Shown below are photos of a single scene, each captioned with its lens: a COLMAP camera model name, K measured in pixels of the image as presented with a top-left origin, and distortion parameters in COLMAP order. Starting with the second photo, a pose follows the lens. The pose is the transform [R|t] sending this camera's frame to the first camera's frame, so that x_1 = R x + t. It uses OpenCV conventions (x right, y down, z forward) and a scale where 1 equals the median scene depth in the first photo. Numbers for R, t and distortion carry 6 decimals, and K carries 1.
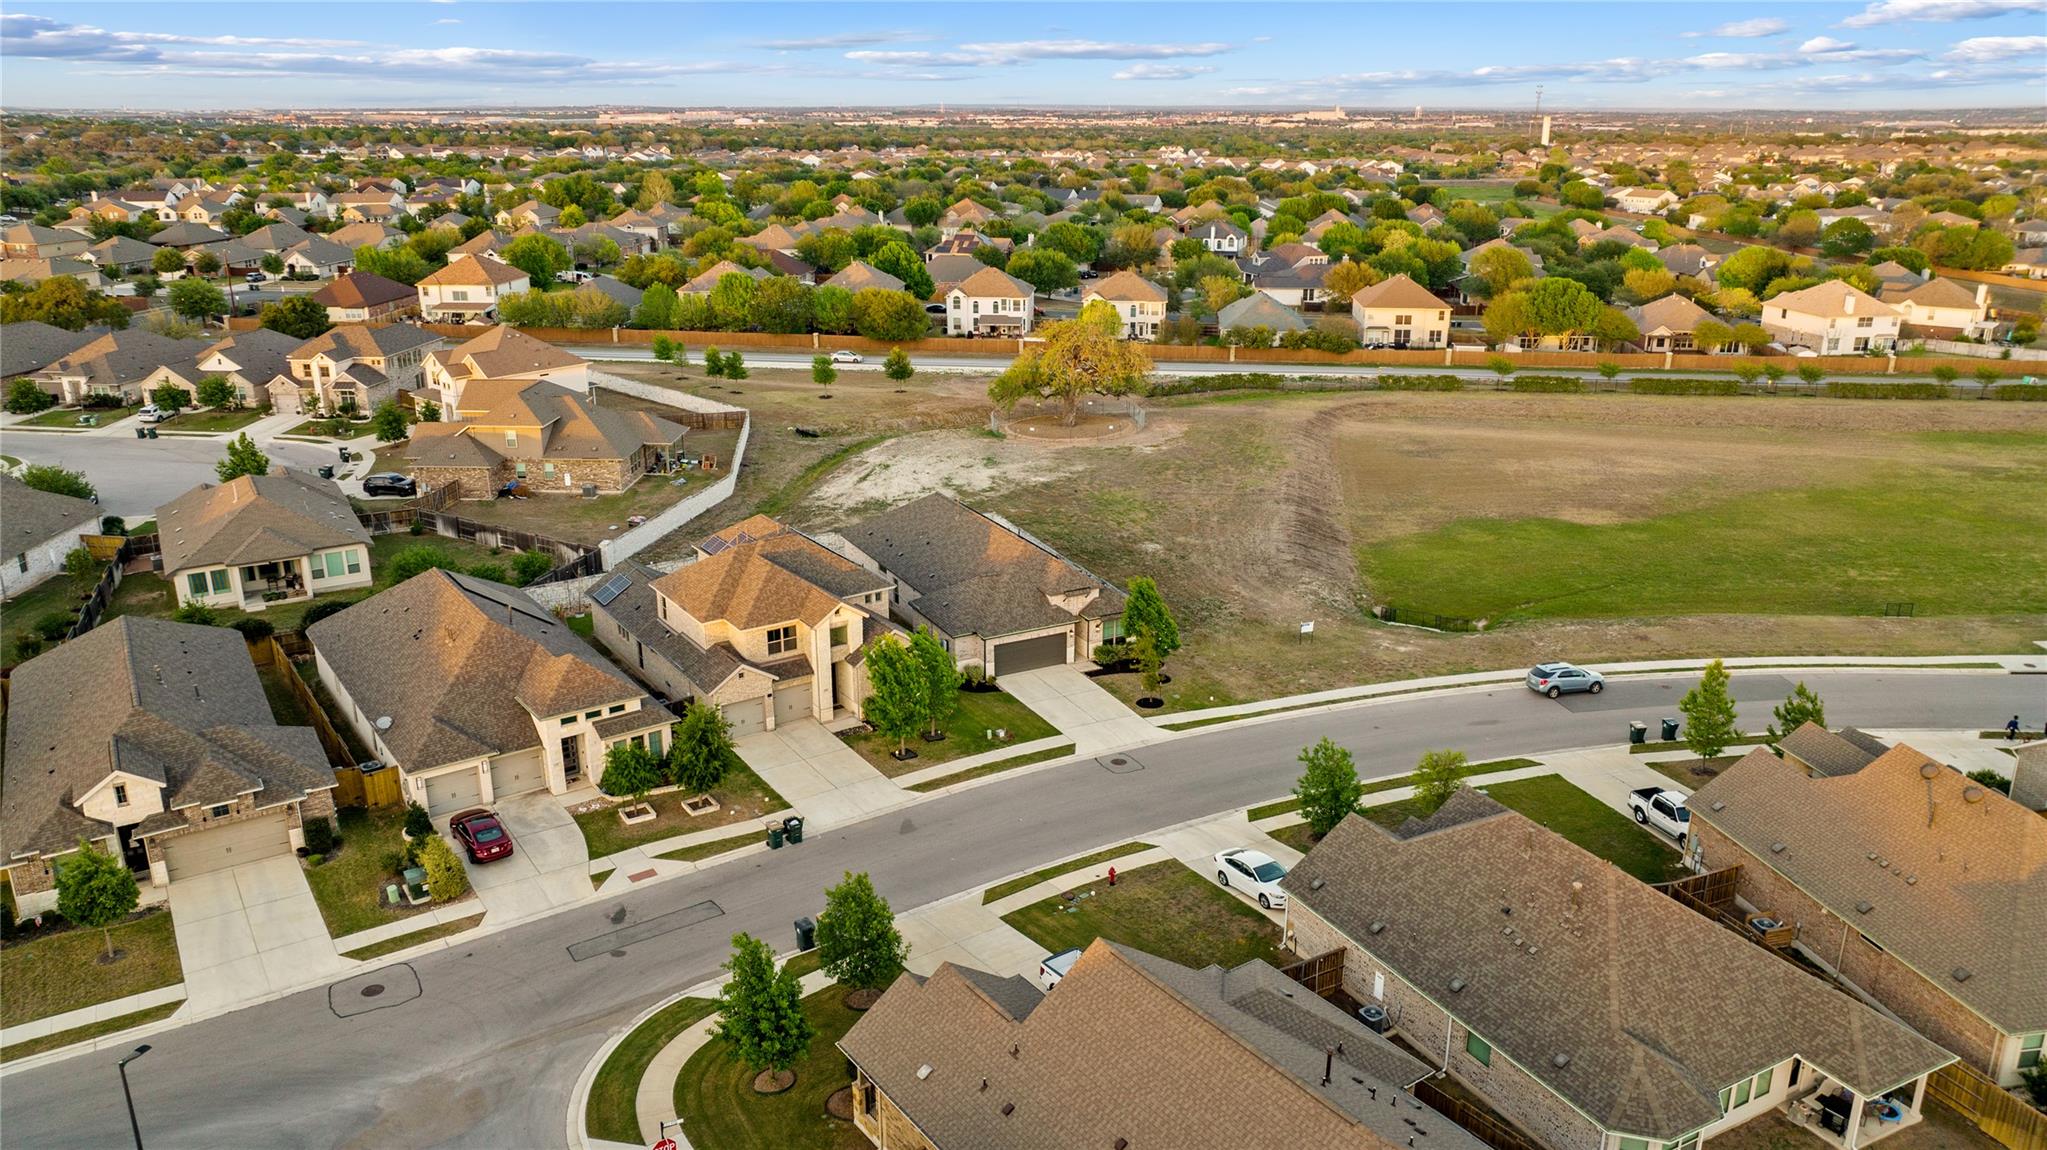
lens RADIAL K [[1439.6, 0, 1021.3], [0, 1439.6, 572.2], [0, 0, 1]] dist [-0.030450, 0.000275]
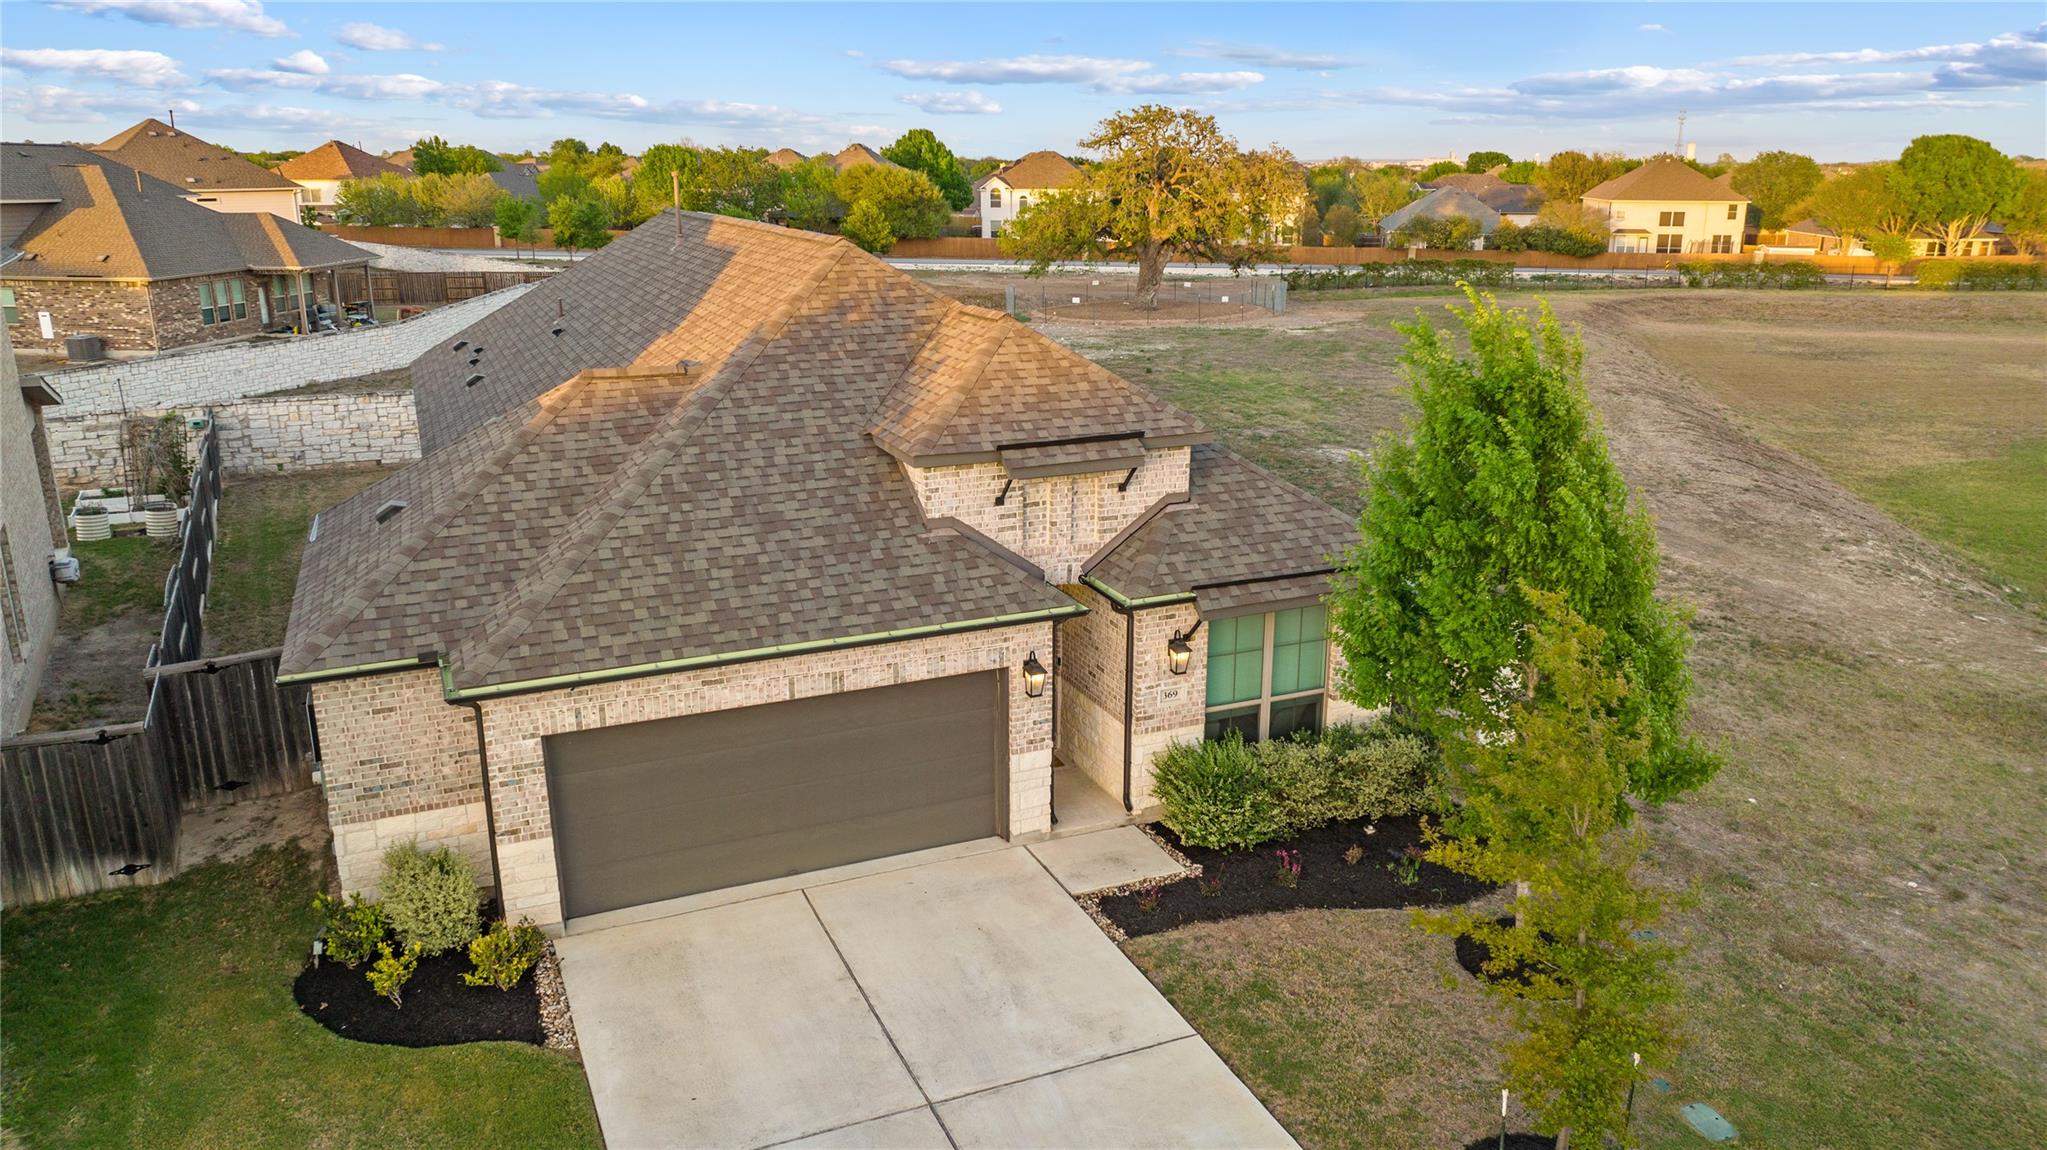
lens RADIAL K [[1439.6, 0, 1025.2], [0, 1439.6, 574.6], [0, 0, 1]] dist [-0.030450, 0.000275]
pose [[0.997554, 0.018755, -0.067338, 0.045432], [-0.021094, 0.999193, -0.034194, 0.035519], [0.066642, 0.035530, 0.997144, 0.808423]]
